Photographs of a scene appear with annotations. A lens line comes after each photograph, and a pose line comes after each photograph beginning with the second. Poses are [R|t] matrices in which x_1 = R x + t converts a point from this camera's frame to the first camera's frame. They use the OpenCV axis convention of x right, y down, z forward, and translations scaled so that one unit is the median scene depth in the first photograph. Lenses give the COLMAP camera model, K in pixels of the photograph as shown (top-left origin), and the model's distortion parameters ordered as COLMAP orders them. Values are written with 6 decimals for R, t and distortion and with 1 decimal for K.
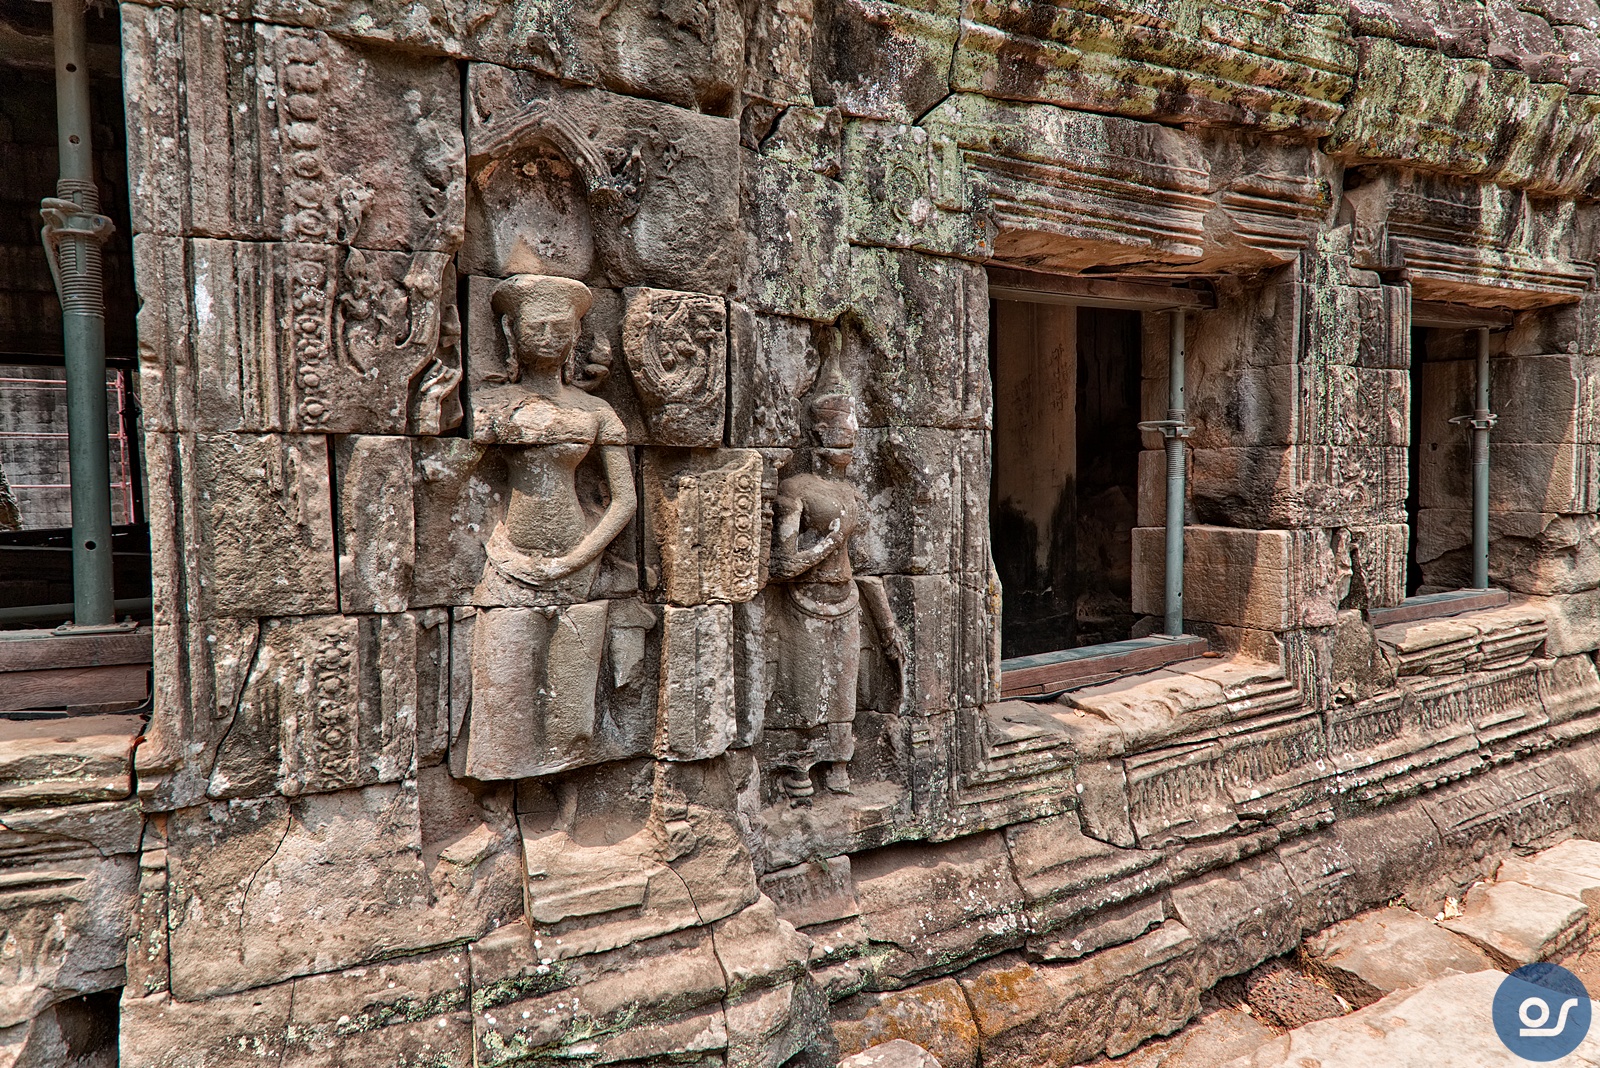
lens RADIAL K [[1037.0, 0, 803.5], [0, 1037.0, 549.8], [0, 0, 1]] dist [0.000327, -0.000983]
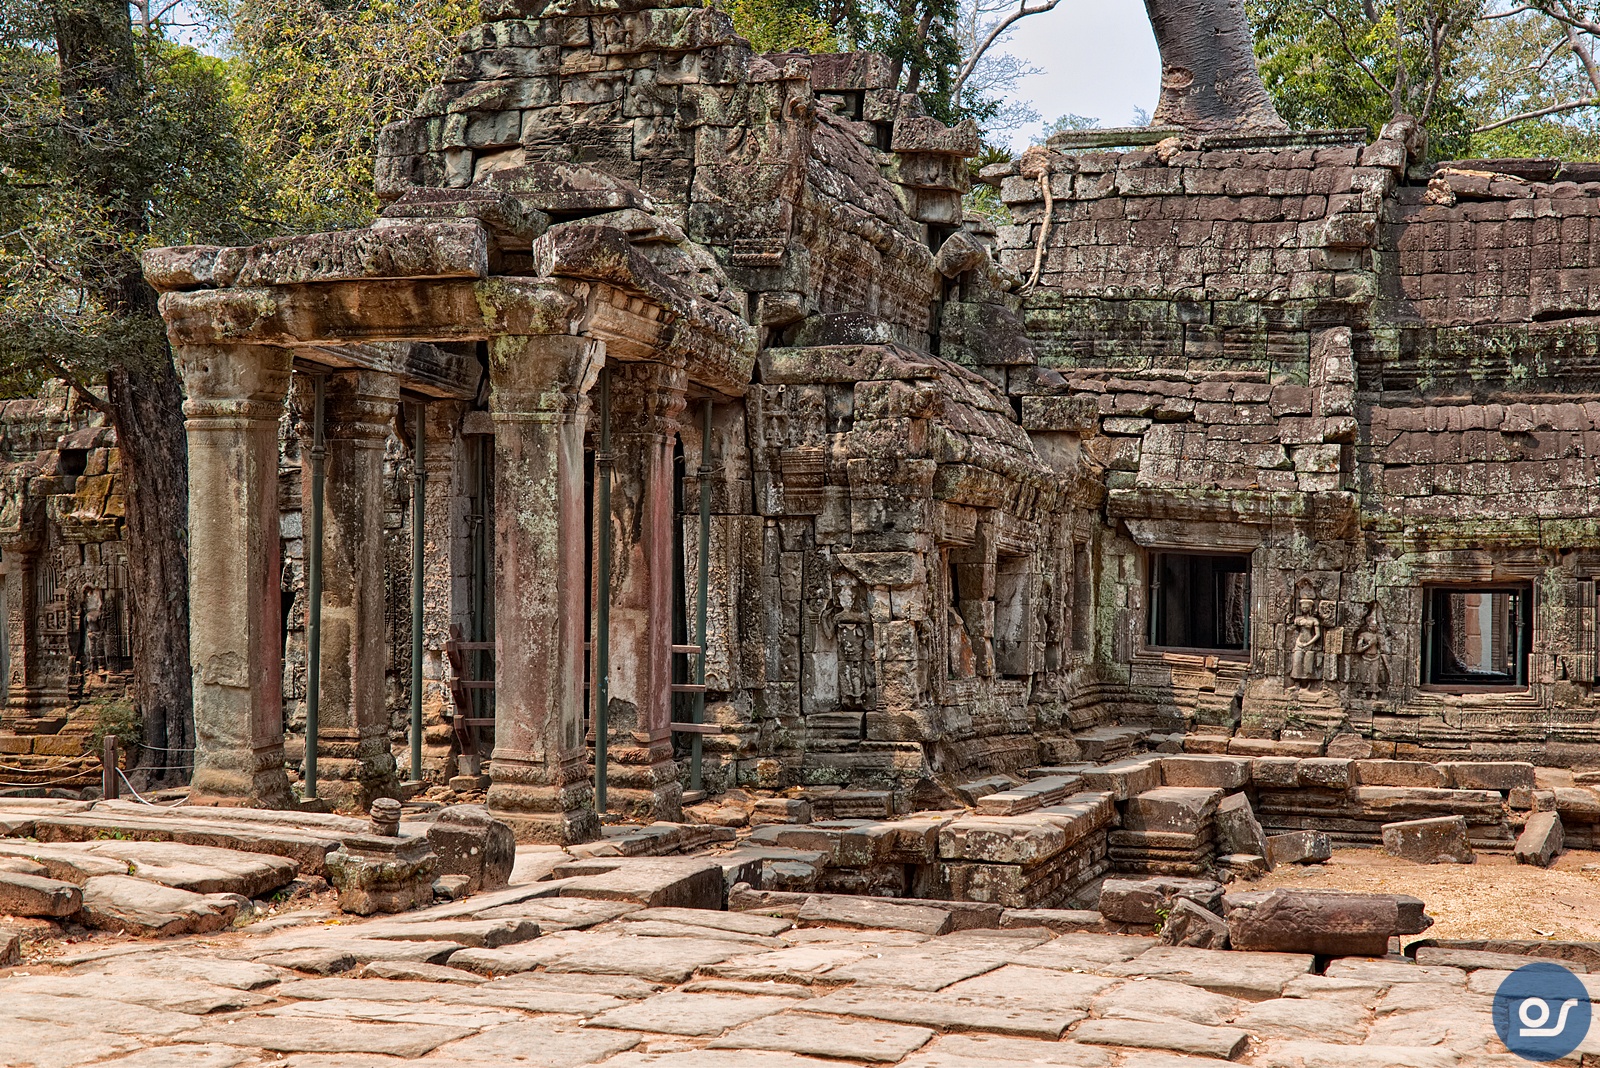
lens RADIAL K [[2066.3, 0, 802.4], [0, 2066.3, 544.8], [0, 0, 1]] dist [0.015644, 0.000000]
pose [[0.655598, 0.003280, -0.755103, 5.549488], [-0.086142, 0.993787, -0.070473, 0.430198], [0.750181, 0.111248, 0.651807, -7.320856]]
